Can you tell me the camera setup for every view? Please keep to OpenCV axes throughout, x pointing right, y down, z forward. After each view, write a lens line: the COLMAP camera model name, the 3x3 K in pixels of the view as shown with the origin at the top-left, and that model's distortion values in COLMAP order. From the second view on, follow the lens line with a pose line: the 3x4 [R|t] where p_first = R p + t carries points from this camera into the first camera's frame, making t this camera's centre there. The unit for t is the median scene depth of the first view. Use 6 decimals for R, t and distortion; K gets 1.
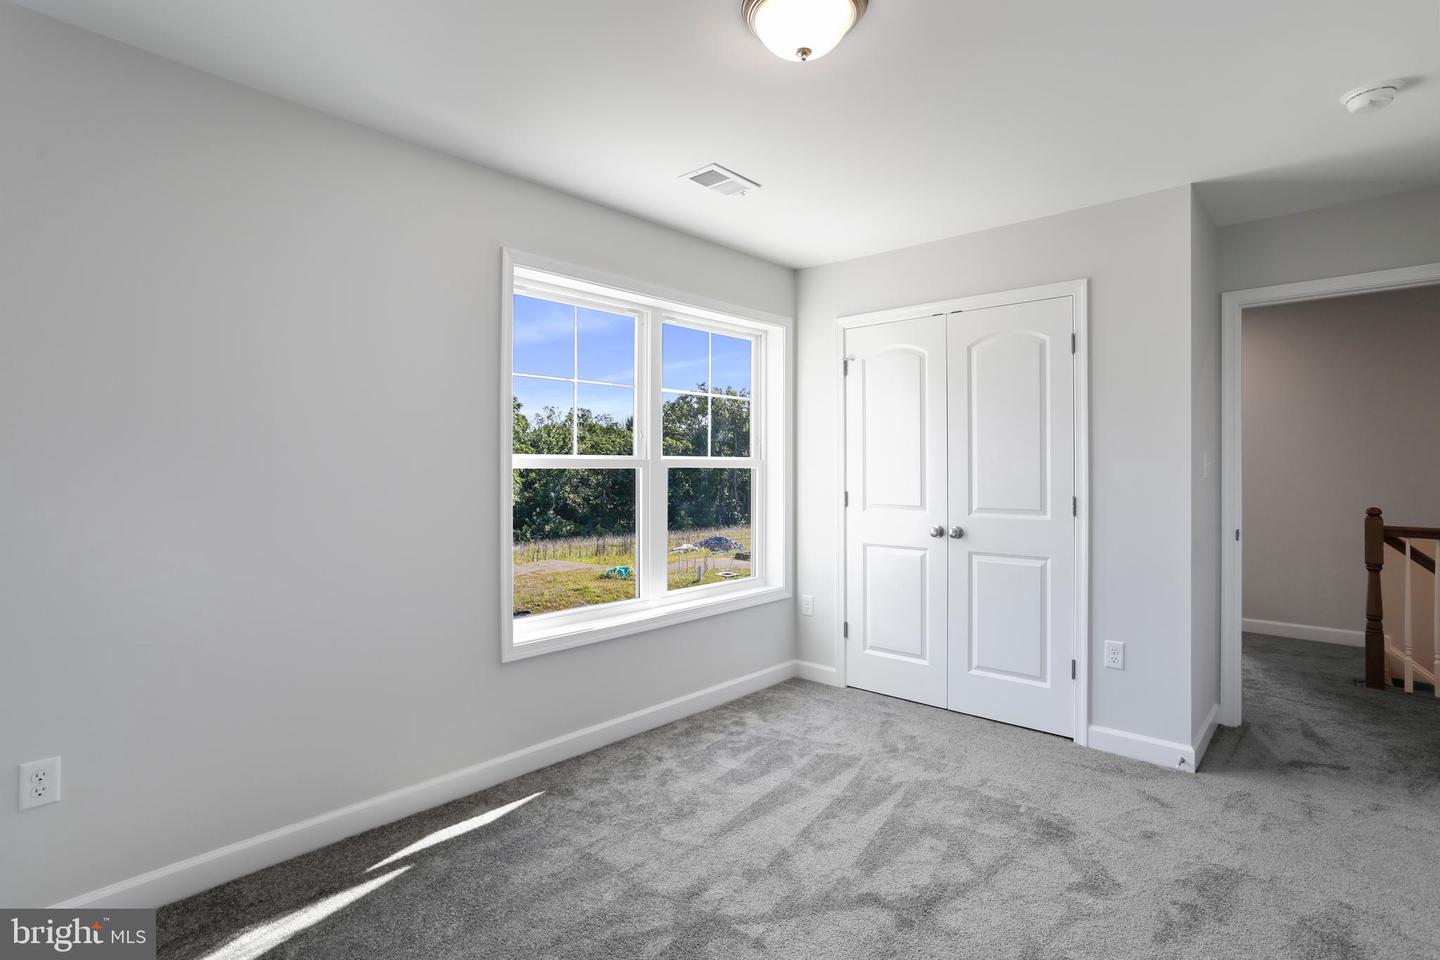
lens RADIAL K [[702.6, 0, 721.3], [0, 702.6, 472.0], [0, 0, 1]] dist [-0.000760, 0.000834]
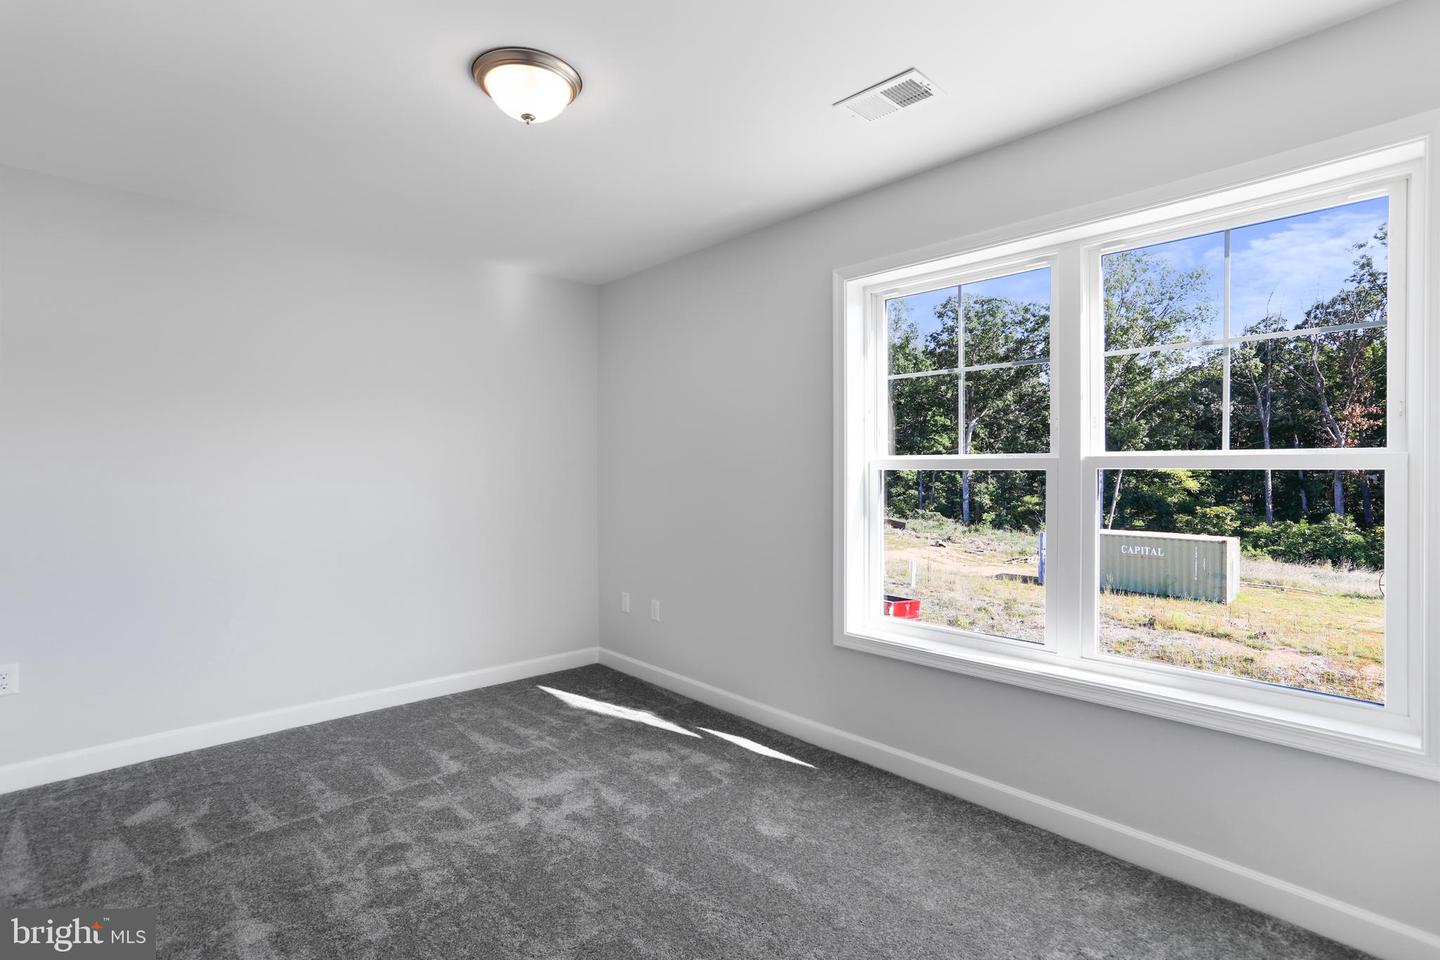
lens RADIAL K [[702.6, 0, 721.3], [0, 702.6, 472.0], [0, 0, 1]] dist [-0.000760, 0.000834]
pose [[-0.074486, 0.003437, -0.997216, 0.774895], [-0.005639, 0.999977, 0.003868, -0.004405], [0.997206, 0.005911, -0.074465, 0.863170]]
